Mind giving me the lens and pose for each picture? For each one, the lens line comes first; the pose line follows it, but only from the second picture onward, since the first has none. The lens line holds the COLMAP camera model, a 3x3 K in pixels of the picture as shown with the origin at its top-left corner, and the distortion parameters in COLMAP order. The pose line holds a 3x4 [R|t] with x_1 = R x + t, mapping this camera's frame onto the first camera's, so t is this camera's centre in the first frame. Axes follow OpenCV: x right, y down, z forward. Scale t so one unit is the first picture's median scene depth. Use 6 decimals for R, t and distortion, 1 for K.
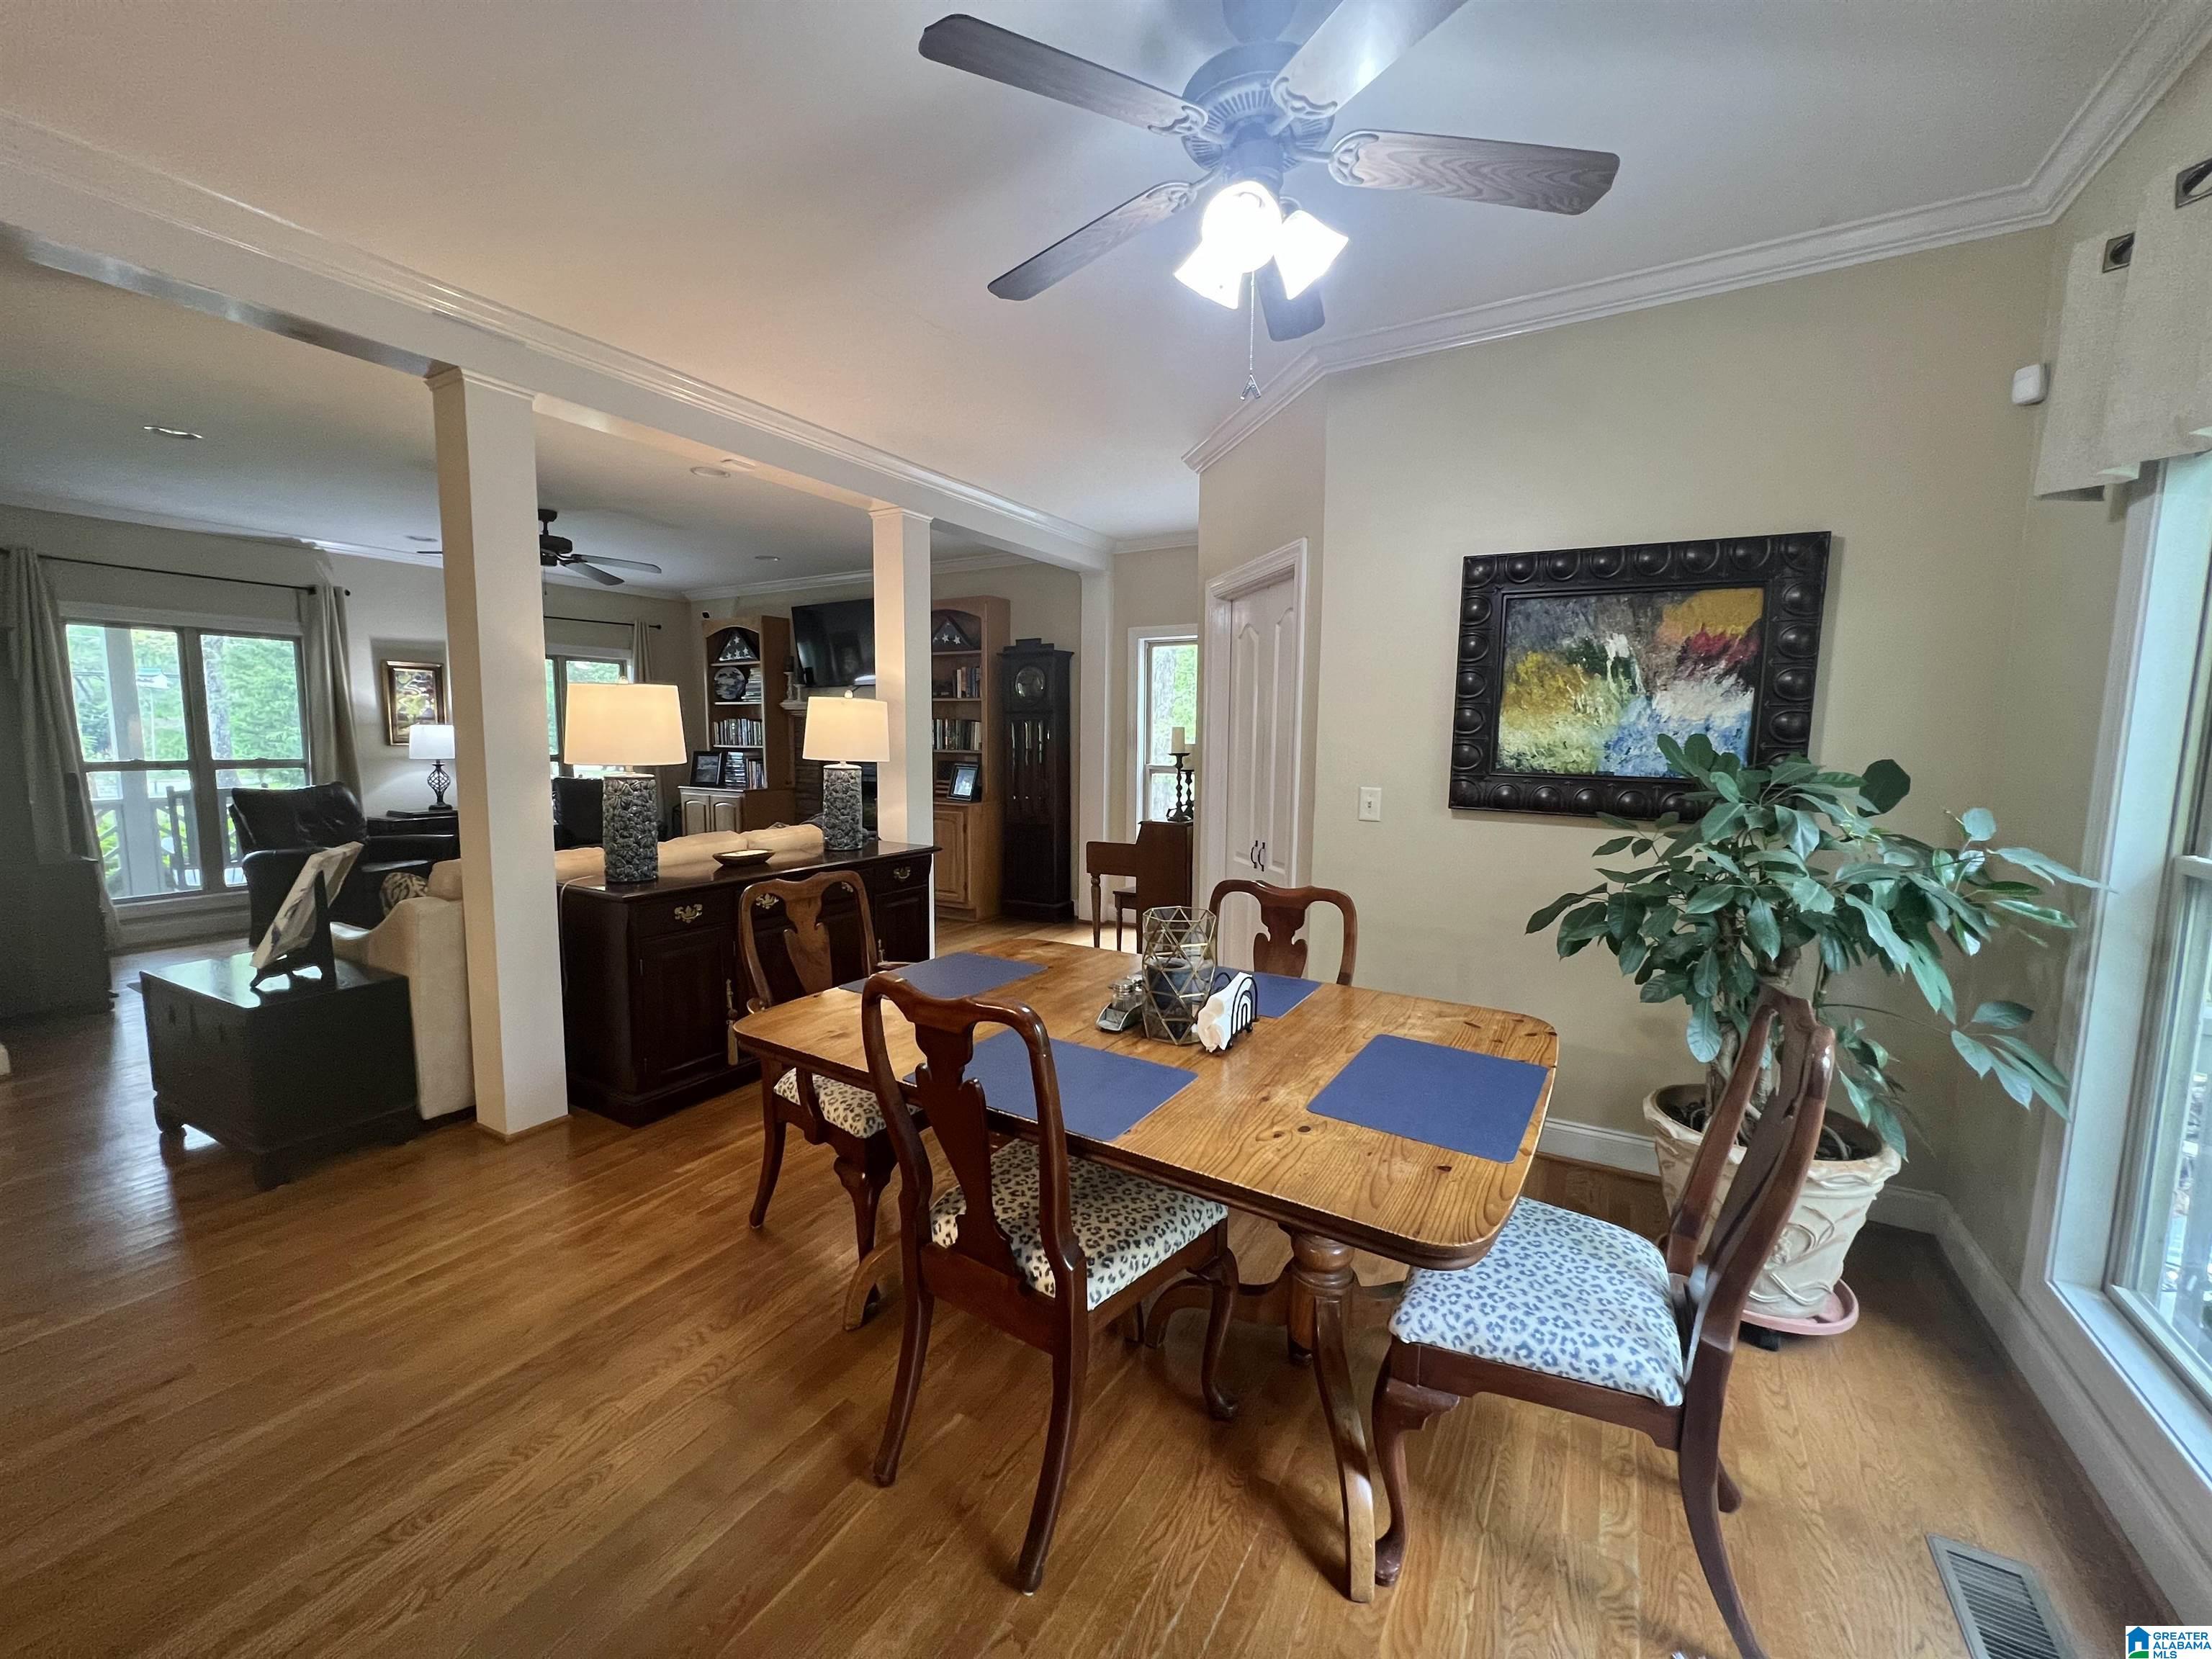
lens RADIAL K [[879.1, 0, 1106.0], [0, 879.1, 829.5], [0, 0, 1]] dist [-0.006028, 0.000300]
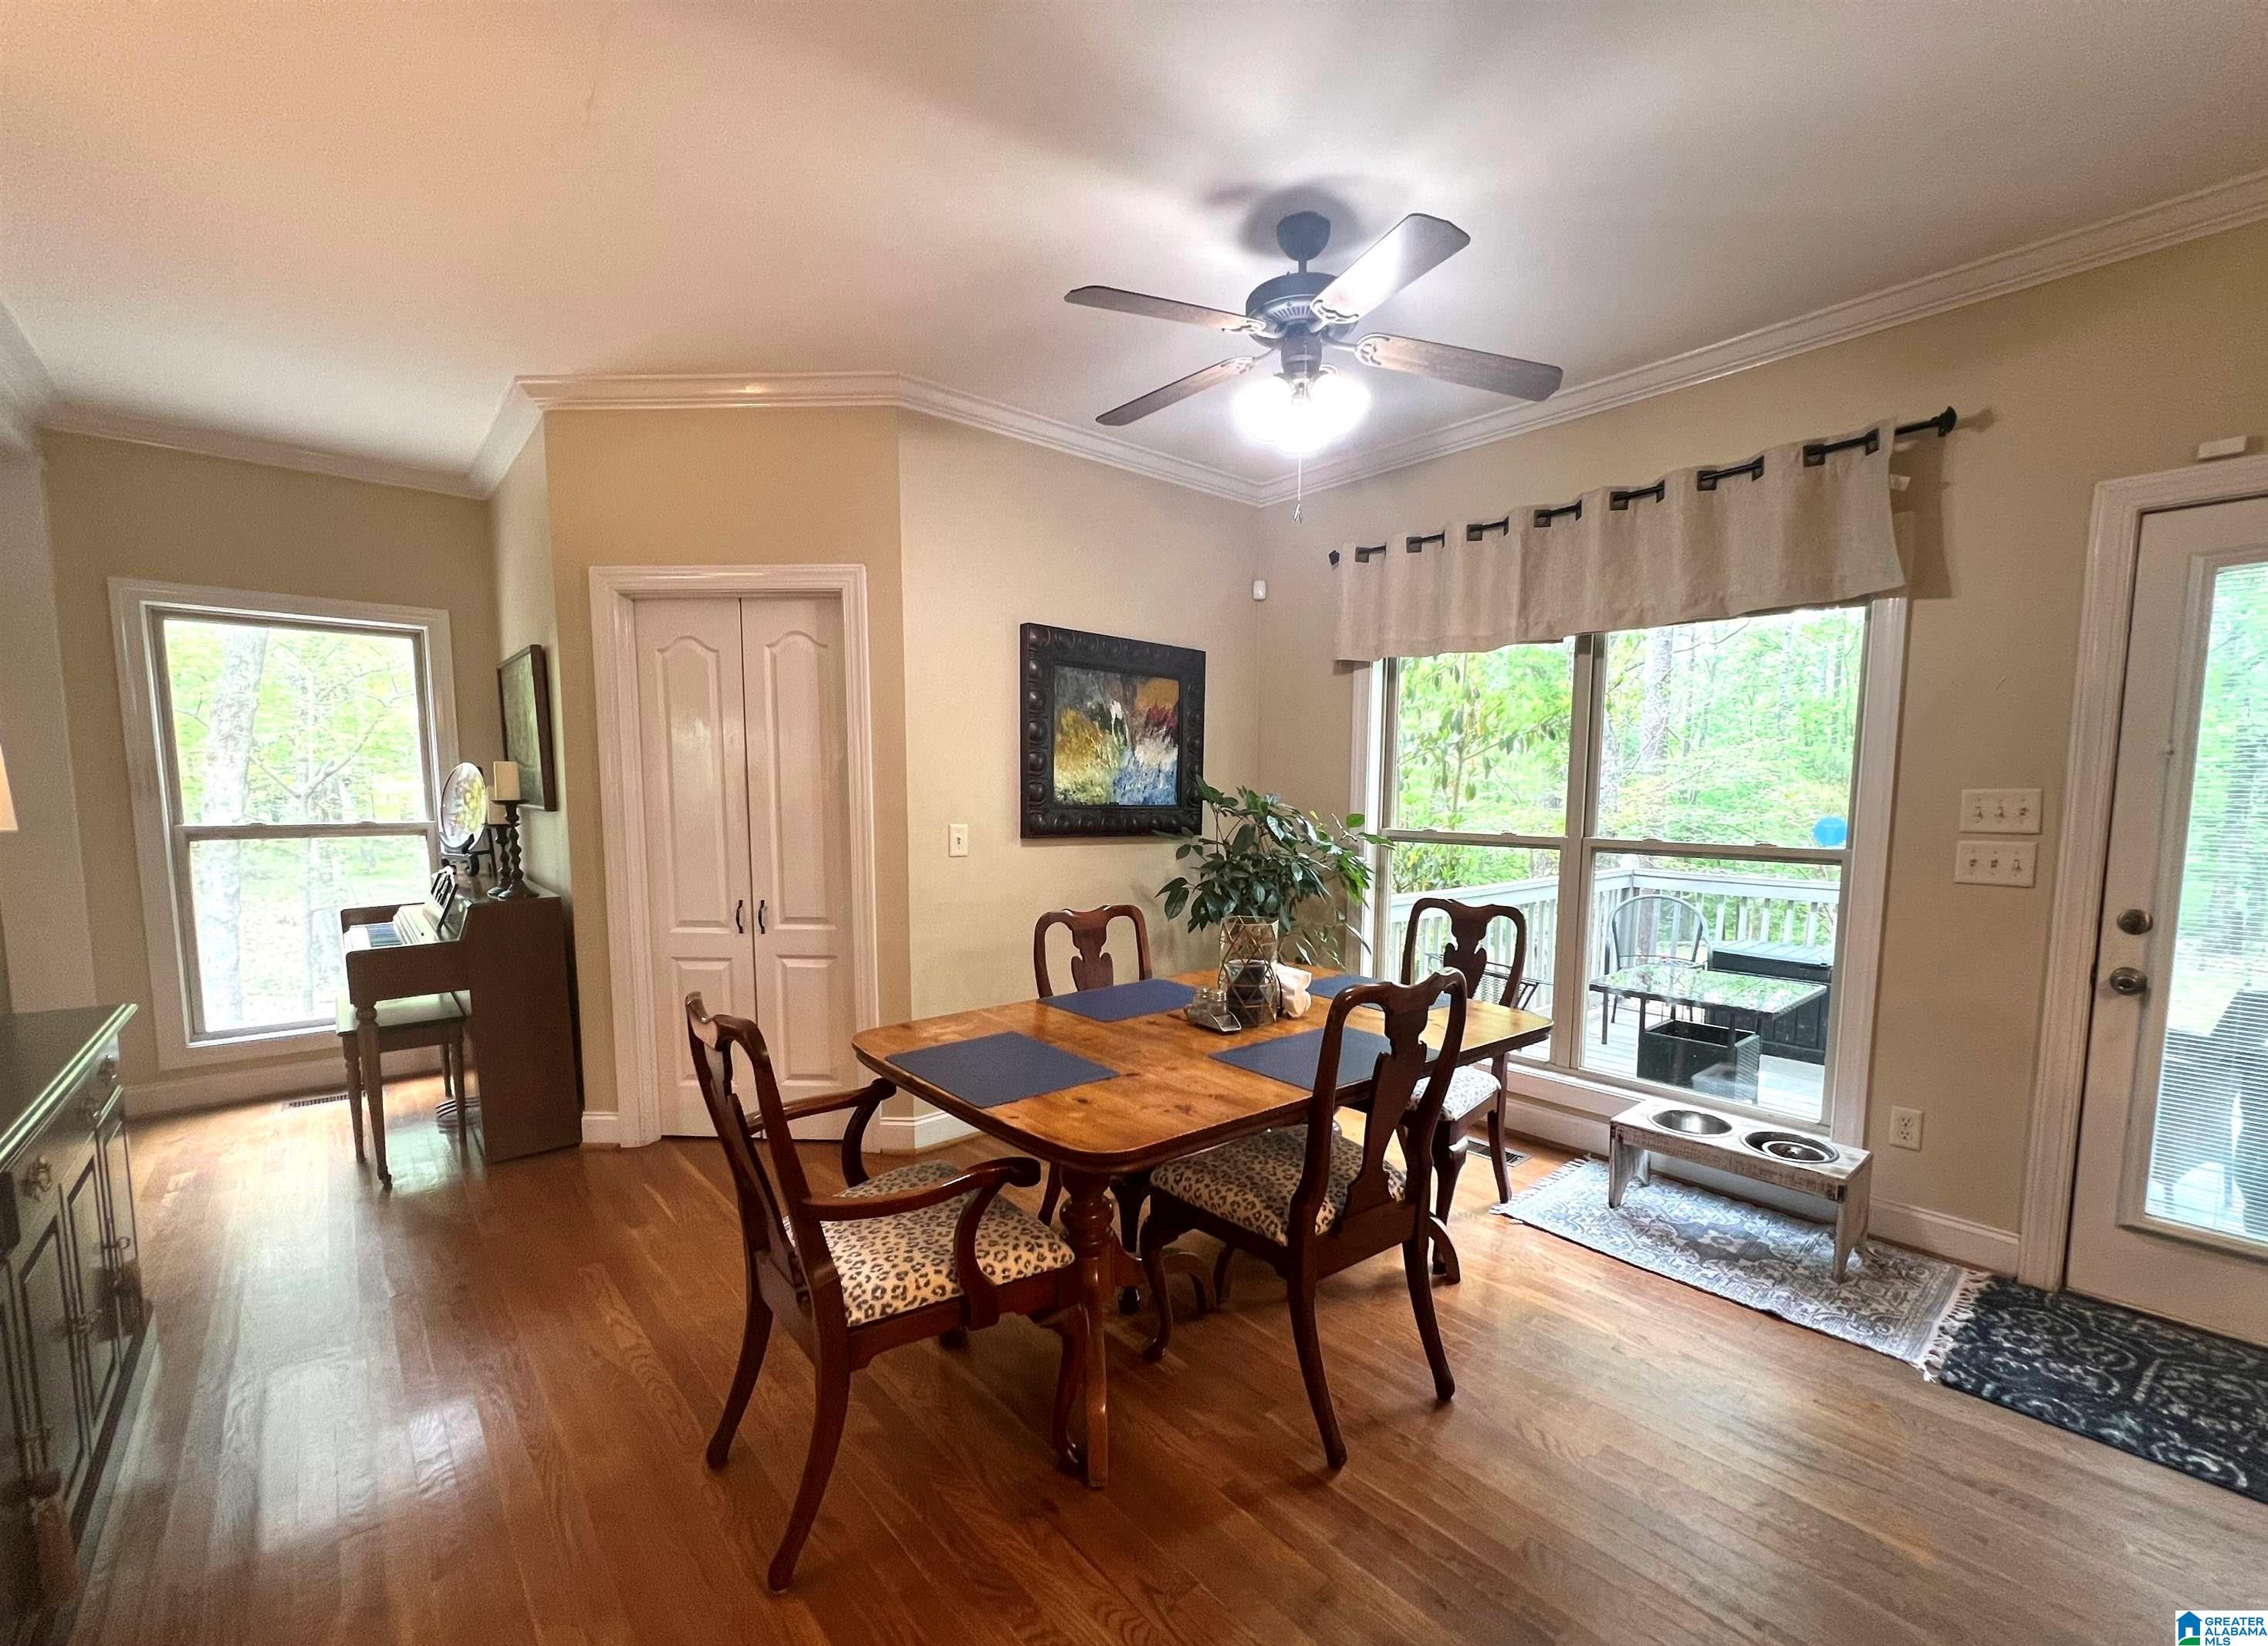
lens RADIAL K [[957.1, 0, 1139.7], [0, 957.1, 890.8], [0, 0, 1]] dist [0.007375, 0.000000]
pose [[0.307084, -0.107318, 0.945612, -0.835088], [0.101484, 0.991649, 0.079586, -0.044320], [-0.946256, 0.071525, 0.315410, 0.506151]]
